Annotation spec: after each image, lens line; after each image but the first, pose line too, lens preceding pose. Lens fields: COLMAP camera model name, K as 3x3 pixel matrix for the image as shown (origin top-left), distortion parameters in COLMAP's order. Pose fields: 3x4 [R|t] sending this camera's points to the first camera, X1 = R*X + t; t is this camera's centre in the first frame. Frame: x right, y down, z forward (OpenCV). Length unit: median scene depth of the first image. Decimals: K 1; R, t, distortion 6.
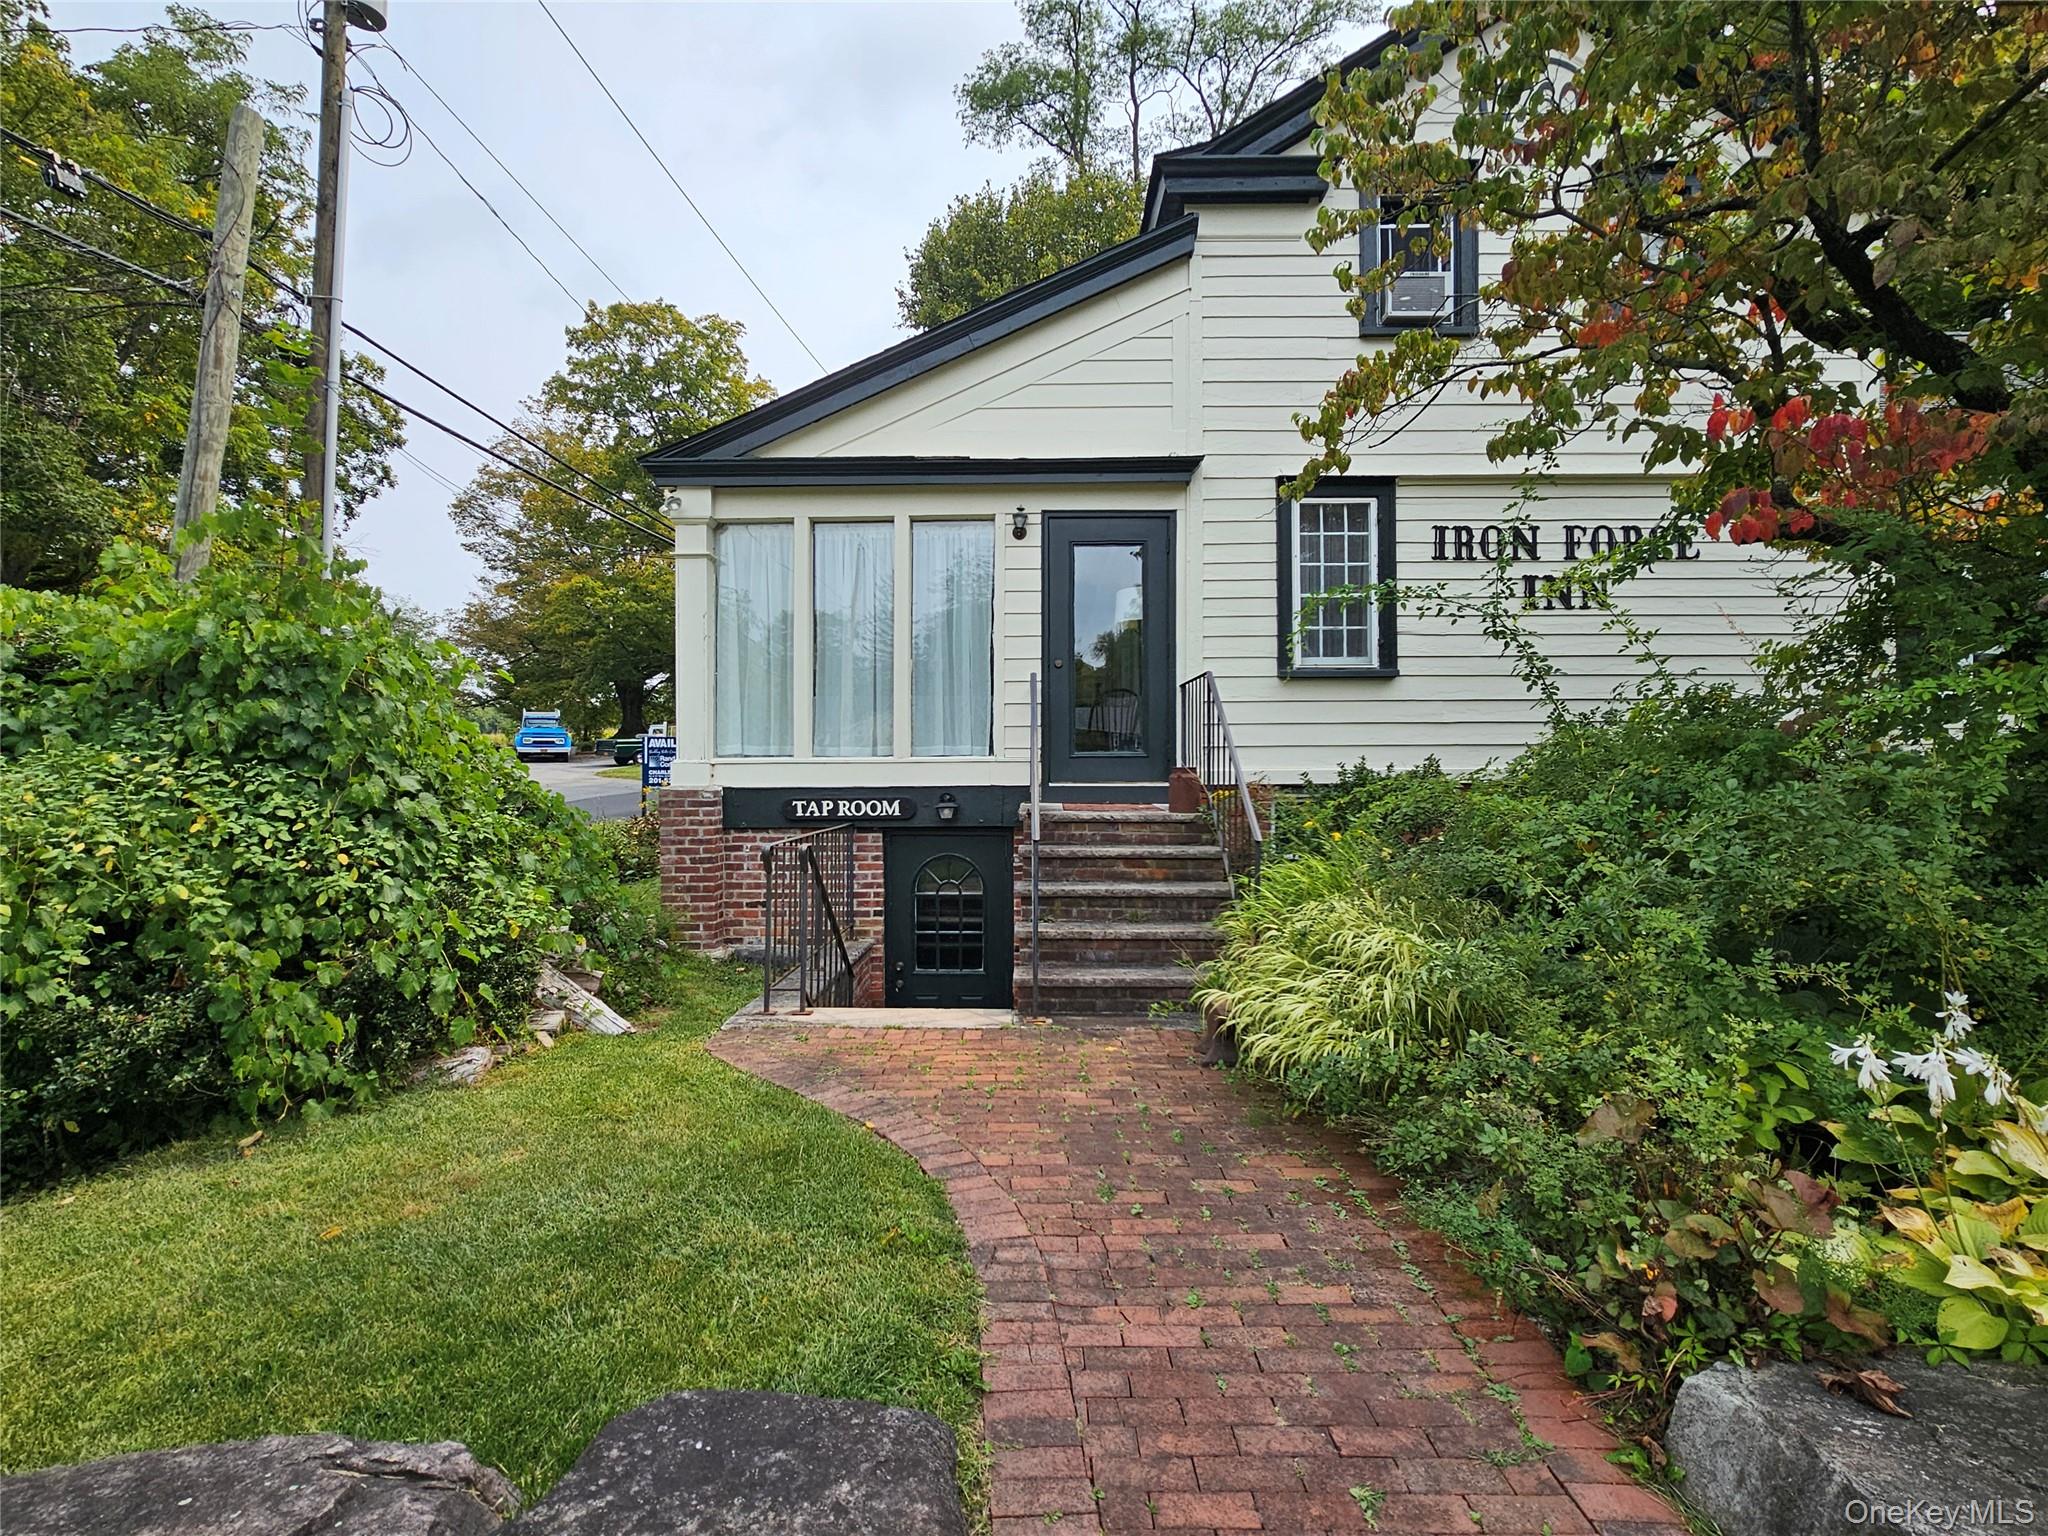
lens RADIAL K [[1046.2, 0, 1018.1], [0, 1046.2, 774.9], [0, 0, 1]] dist [-0.002346, 0.000729]
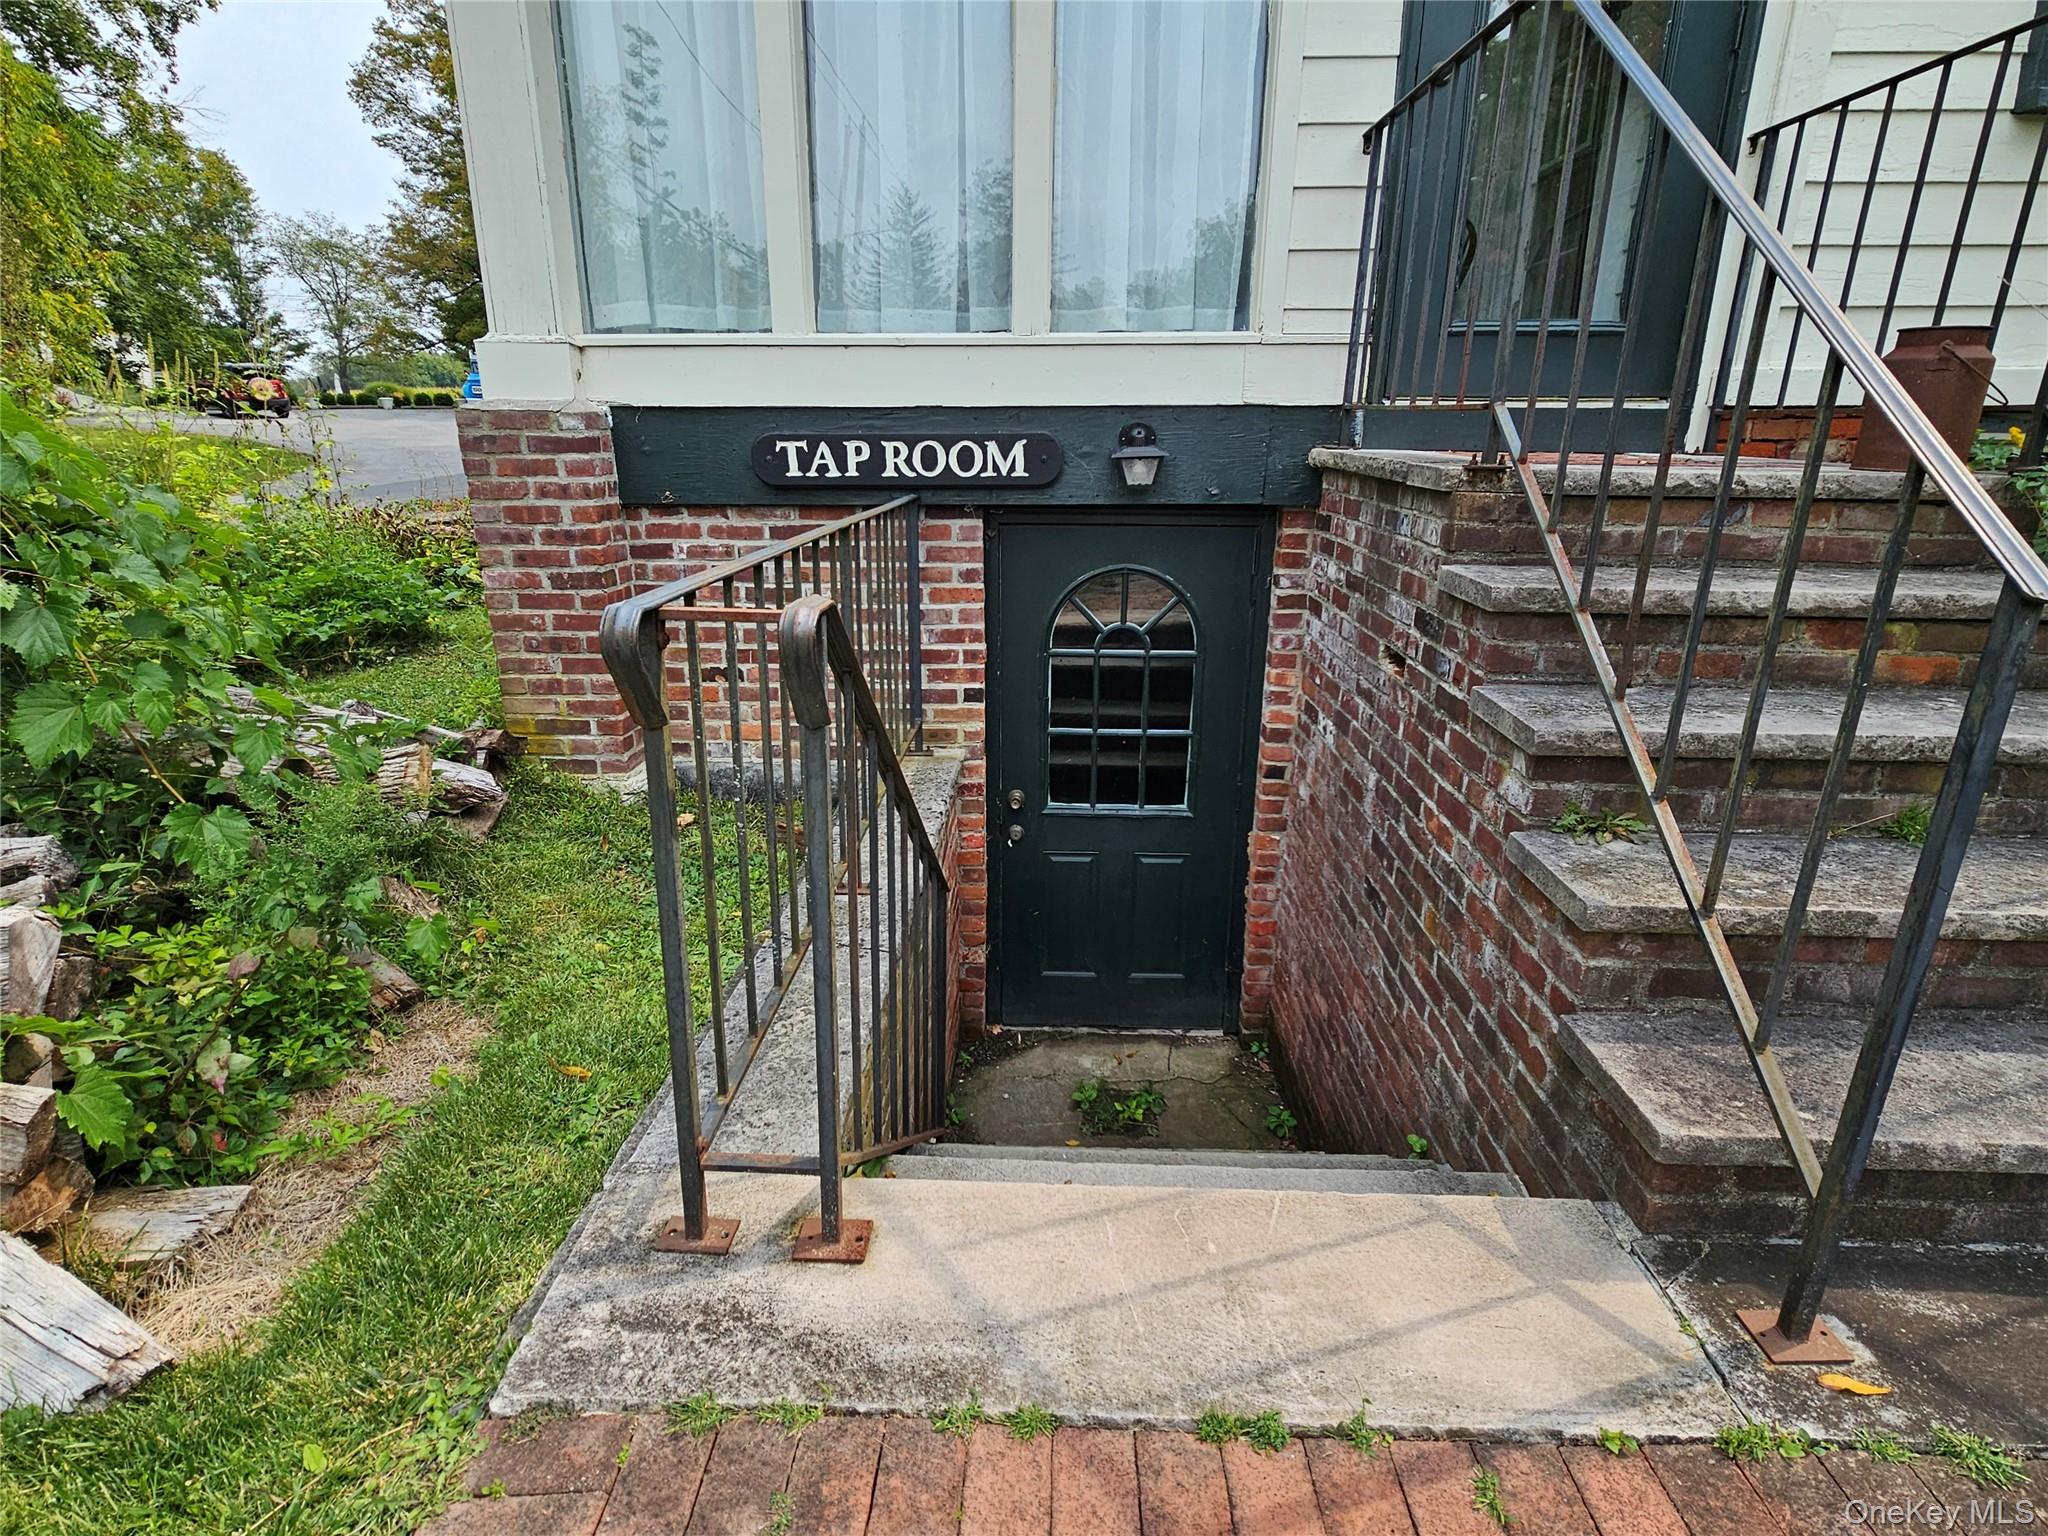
lens RADIAL K [[1046.2, 0, 1013.5], [0, 1046.2, 775.5], [0, 0, 1]] dist [-0.002346, 0.000729]
pose [[0.999867, 0.011001, -0.012008, -0.111405], [-0.006837, 0.952783, 0.303576, 0.024923], [0.014780, -0.303454, 0.952732, 0.551414]]
